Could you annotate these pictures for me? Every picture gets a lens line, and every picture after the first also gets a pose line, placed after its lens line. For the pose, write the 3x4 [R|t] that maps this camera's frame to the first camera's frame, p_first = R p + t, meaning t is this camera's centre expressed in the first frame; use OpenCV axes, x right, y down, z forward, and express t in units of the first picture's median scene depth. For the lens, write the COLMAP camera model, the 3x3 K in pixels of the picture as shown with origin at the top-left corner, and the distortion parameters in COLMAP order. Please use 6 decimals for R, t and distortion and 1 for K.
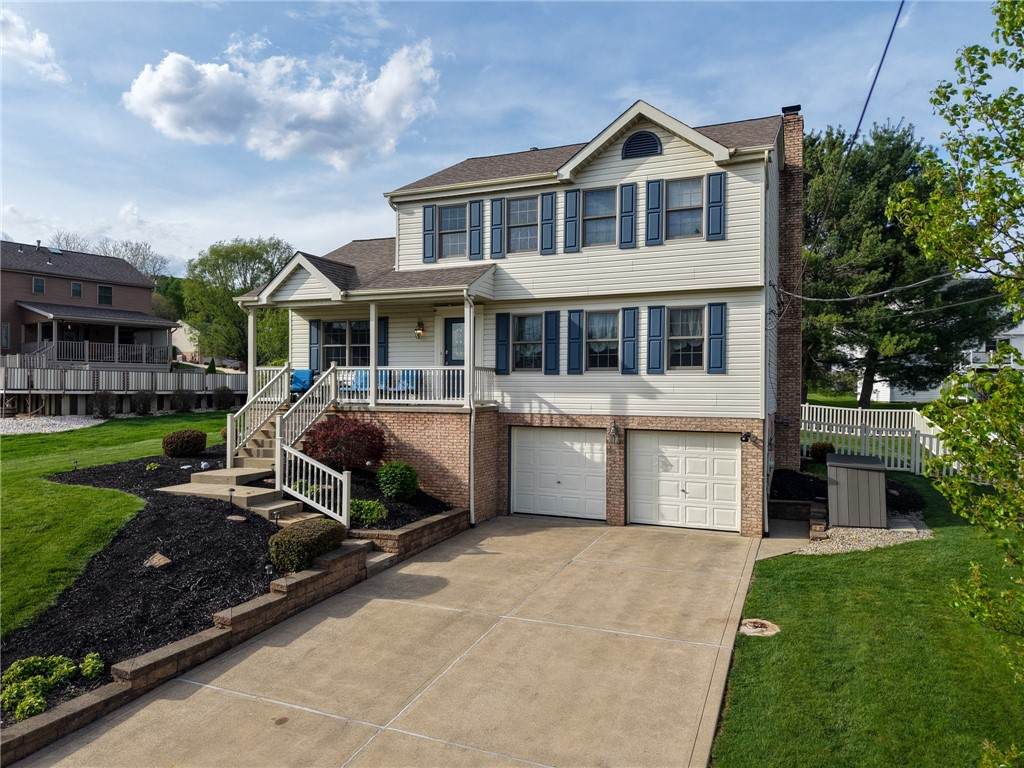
lens RADIAL K [[682.3, 0, 512.0], [0, 682.3, 384.0], [0, 0, 1]] dist [0.002137, -0.000957]
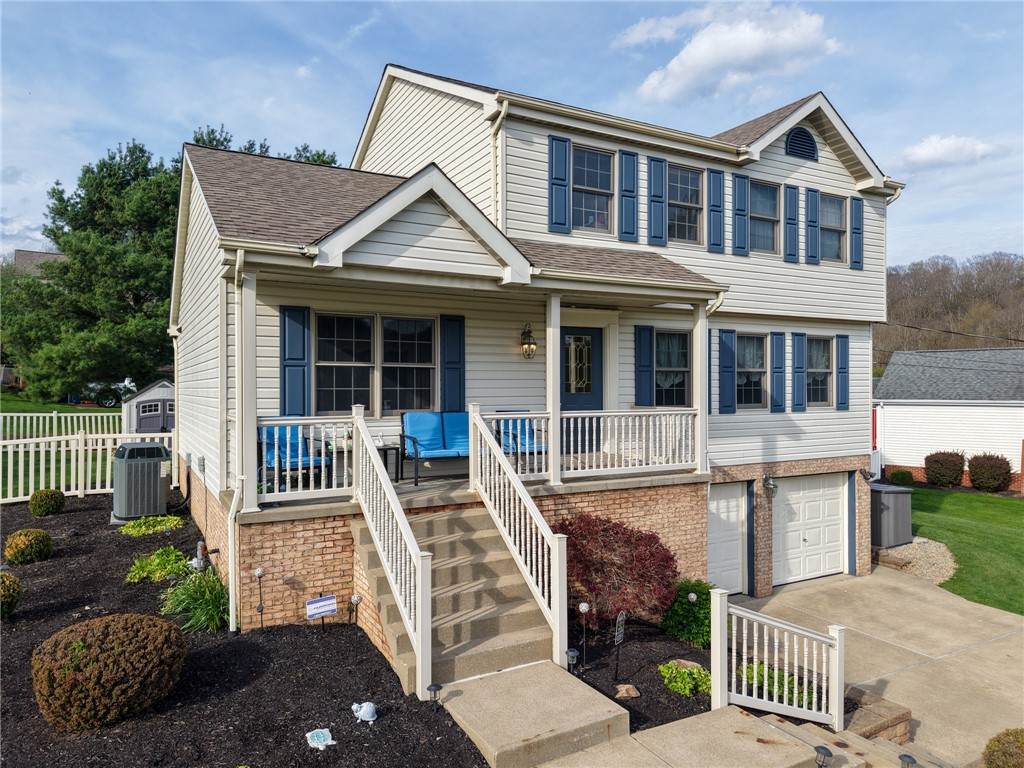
lens RADIAL K [[698.8, 0, 525.3], [0, 698.8, 380.4], [0, 0, 1]] dist [-0.016821, 0.000260]
pose [[0.621126, -0.001096, 0.783710, -0.689067], [-0.001329, 0.999996, 0.002452, -0.054958], [-0.783710, -0.002565, 0.621122, 0.711642]]
